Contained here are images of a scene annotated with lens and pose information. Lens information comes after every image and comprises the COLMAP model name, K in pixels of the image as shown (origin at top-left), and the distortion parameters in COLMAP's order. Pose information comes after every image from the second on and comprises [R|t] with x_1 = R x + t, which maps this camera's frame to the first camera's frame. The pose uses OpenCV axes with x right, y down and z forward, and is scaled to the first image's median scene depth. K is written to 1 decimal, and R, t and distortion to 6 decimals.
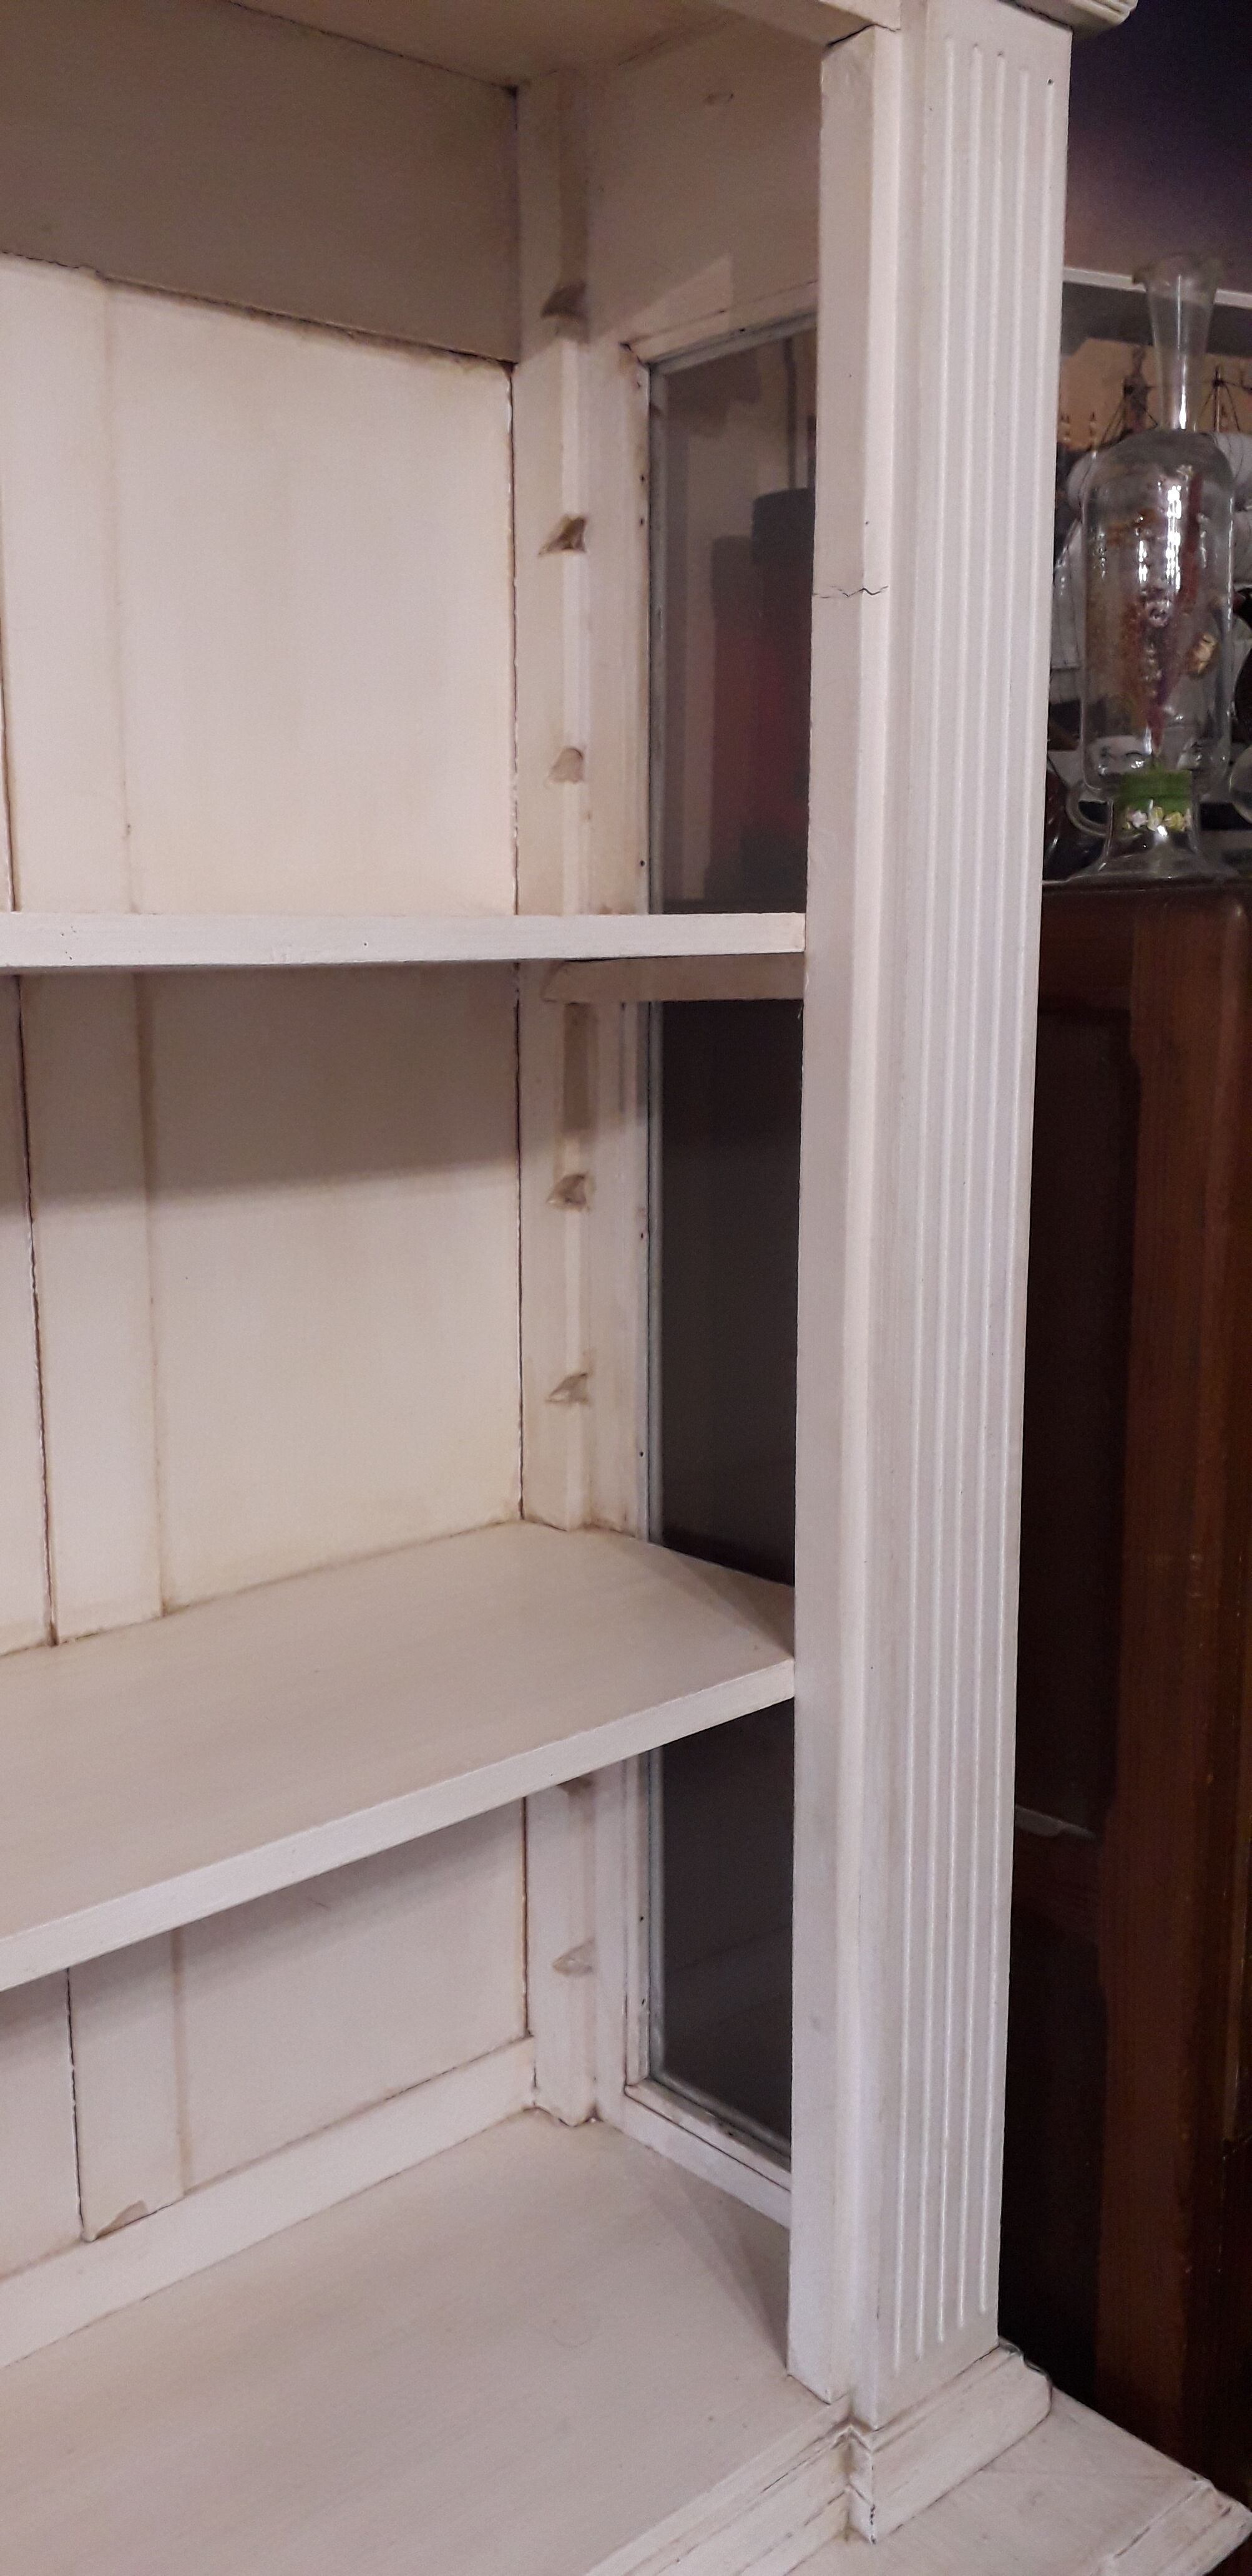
lens RADIAL K [[2070.5, 0, 459.4], [0, 2070.5, 1305.4], [0, 0, 1]] dist [0.102498, -0.147258]
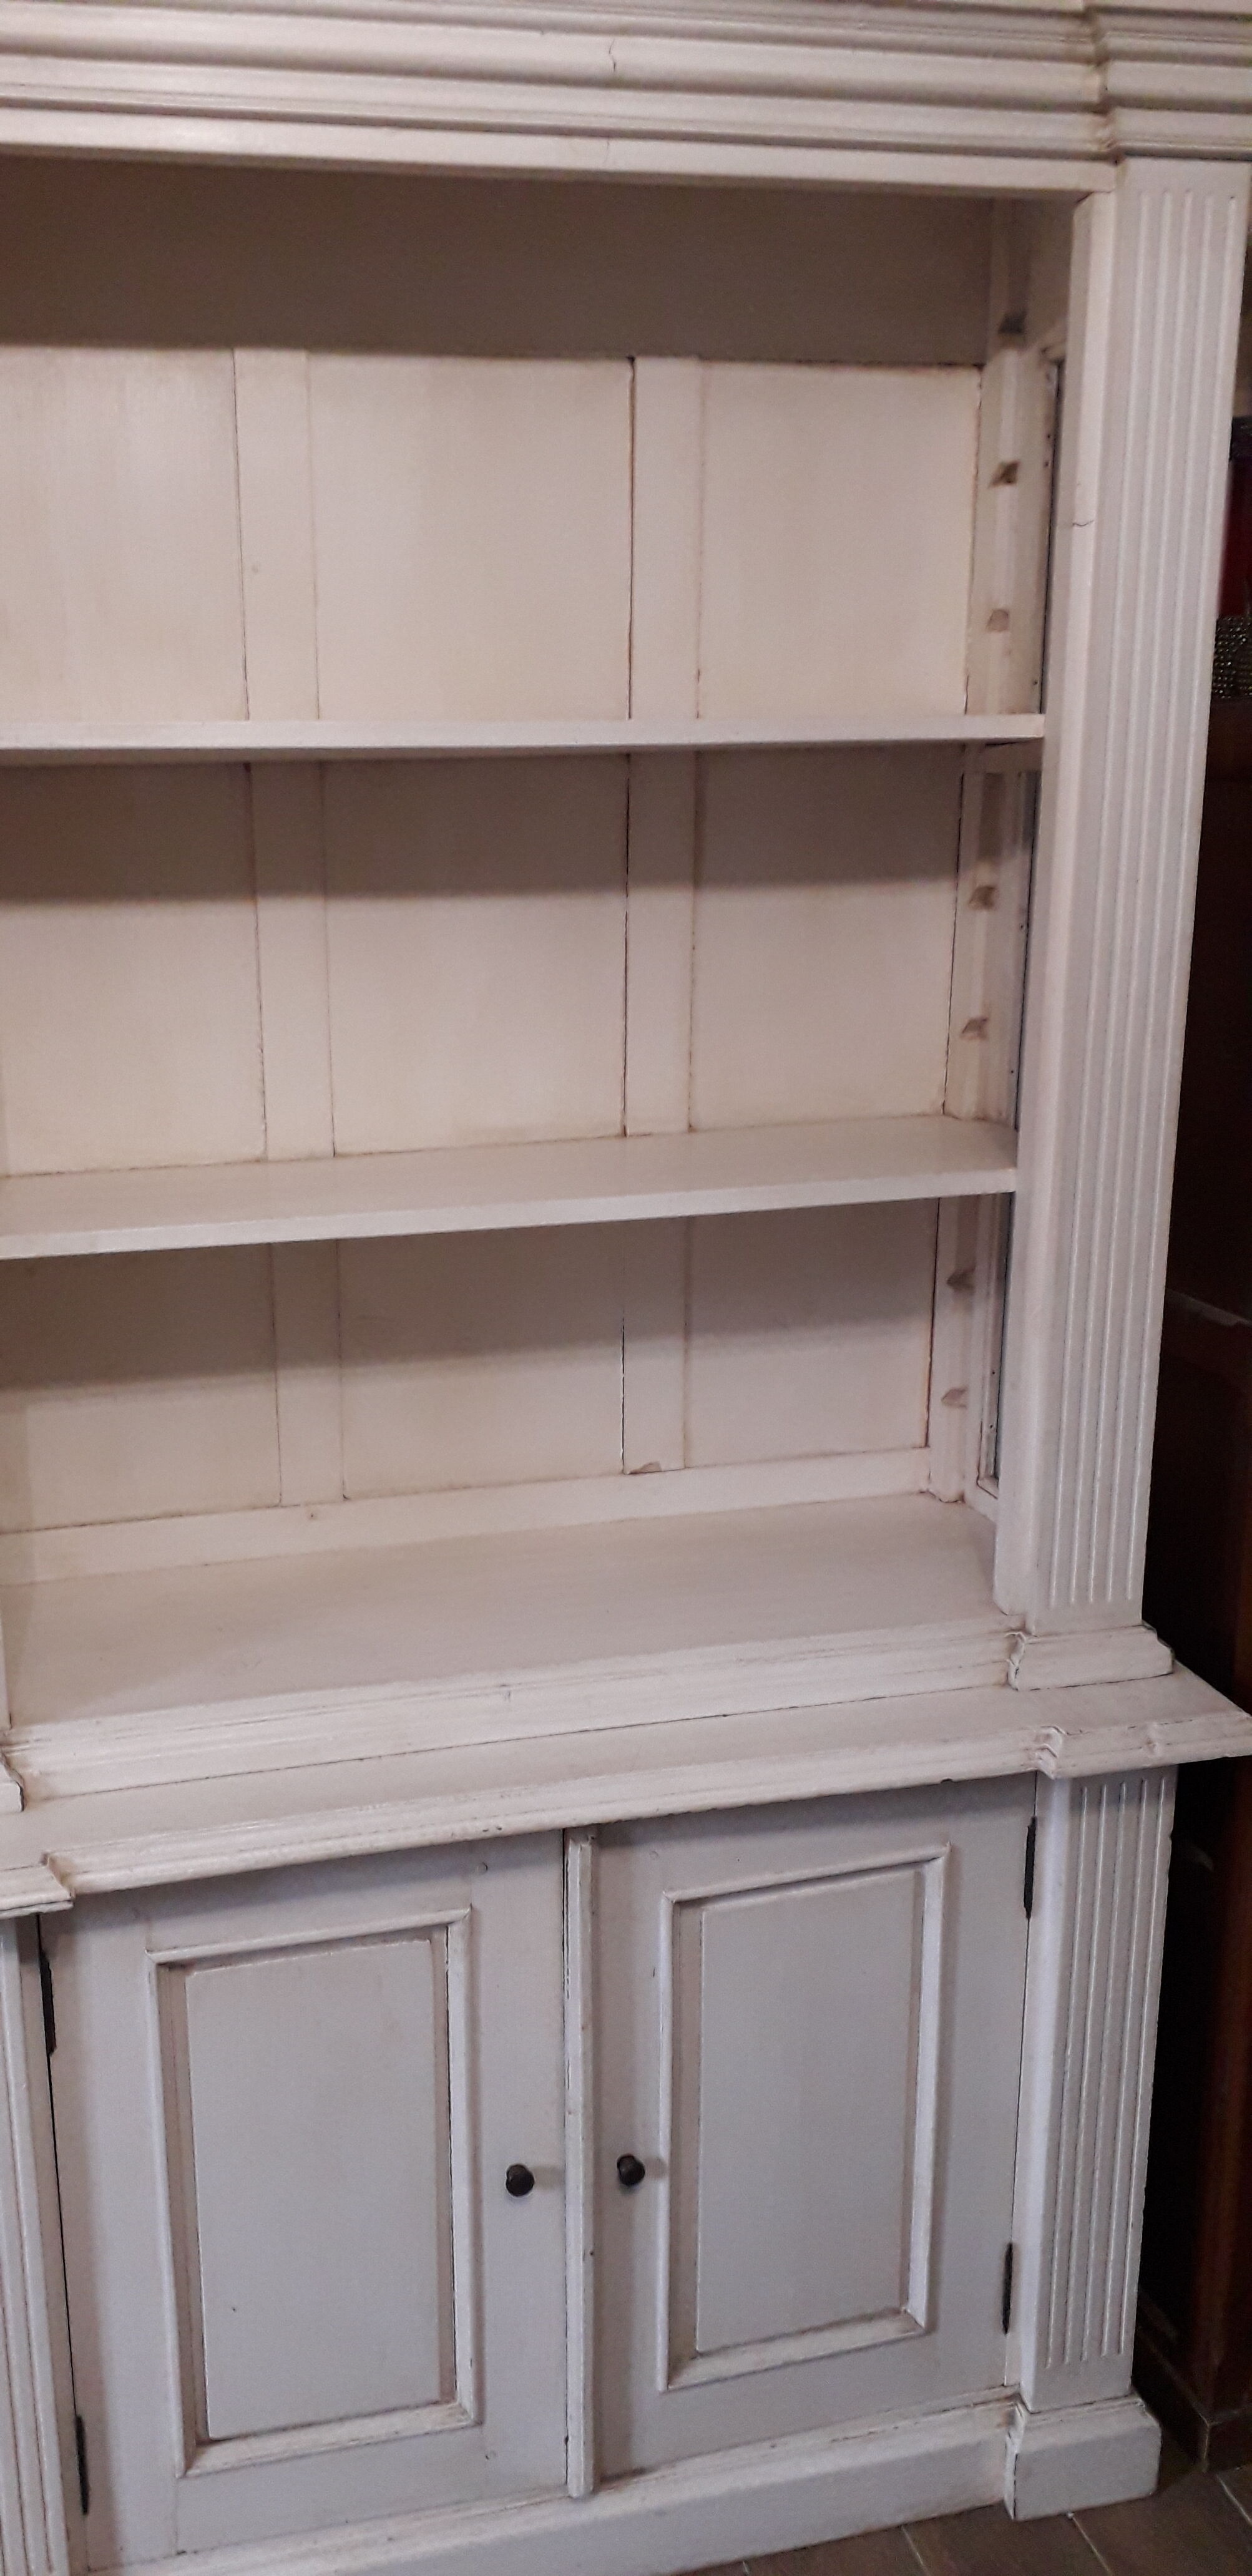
lens RADIAL K [[1981.6, 0, 454.9], [0, 1981.6, 1289.0], [0, 0, 1]] dist [0.093321, -0.130906]
pose [[0.886399, 0.116959, -0.447904, 0.444031], [-0.079256, 0.991613, 0.102089, 0.123565], [0.456087, -0.054992, 0.888234, -0.583604]]
